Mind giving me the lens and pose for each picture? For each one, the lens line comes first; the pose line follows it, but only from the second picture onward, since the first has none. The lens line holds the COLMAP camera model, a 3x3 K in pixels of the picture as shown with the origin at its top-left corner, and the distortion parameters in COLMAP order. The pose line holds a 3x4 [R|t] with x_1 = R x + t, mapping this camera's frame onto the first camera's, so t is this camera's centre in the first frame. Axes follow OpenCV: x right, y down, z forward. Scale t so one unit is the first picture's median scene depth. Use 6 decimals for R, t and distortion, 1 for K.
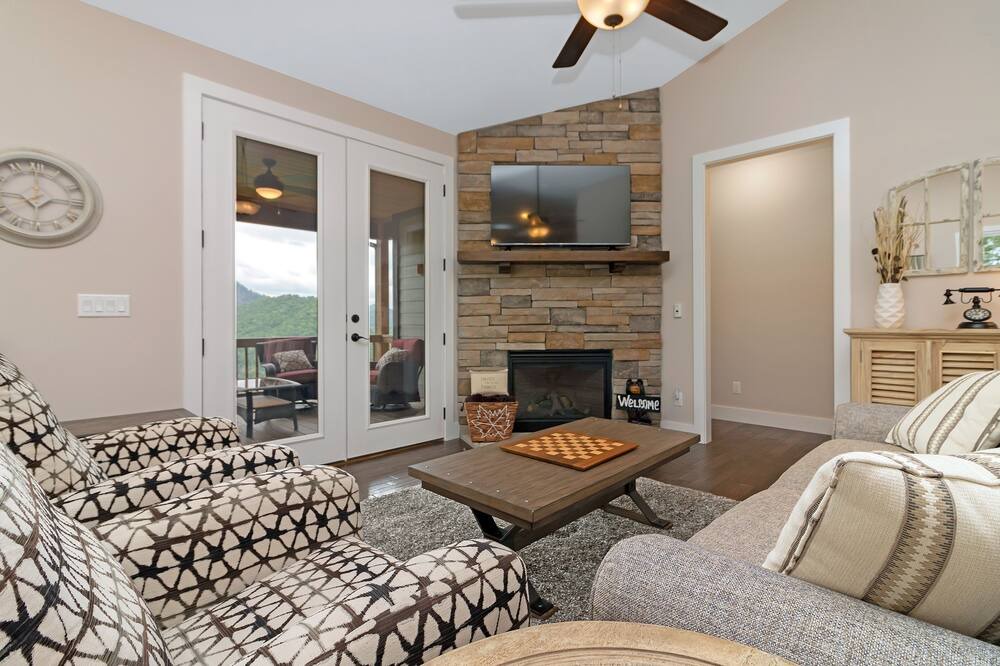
lens RADIAL K [[478.6, 0, 502.5], [0, 478.6, 322.2], [0, 0, 1]] dist [0.001007, 0.000368]
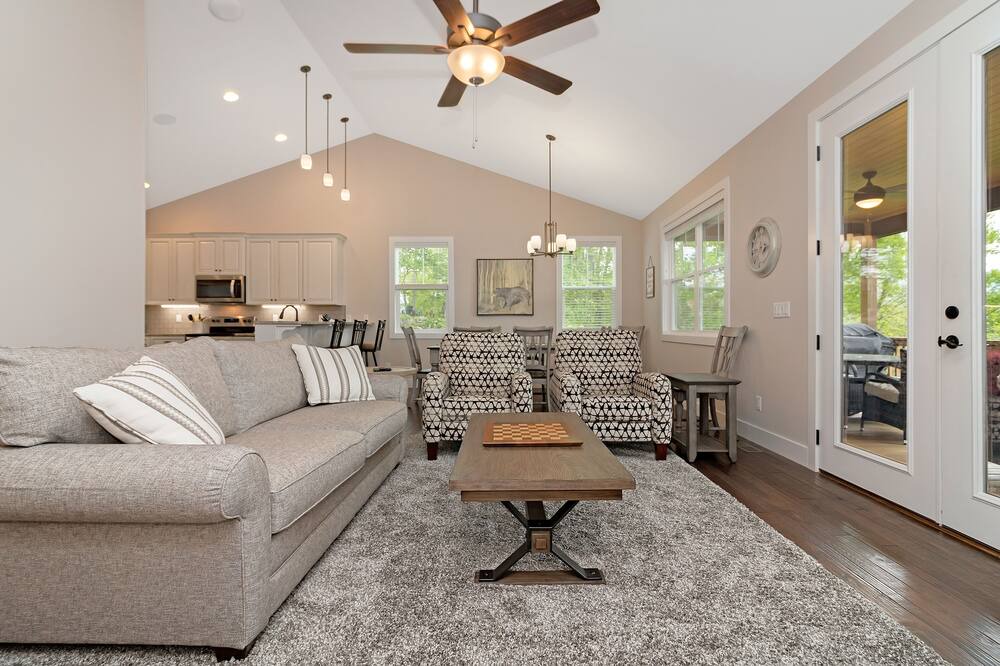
lens RADIAL K [[463.1, 0, 499.5], [0, 463.1, 326.3], [0, 0, 1]] dist [-0.001933, 0.000170]
pose [[-0.728696, 0.003090, -0.684830, 0.468051], [0.002076, 0.999995, 0.002304, 0.006994], [0.684834, 0.000257, -0.728699, 0.875875]]
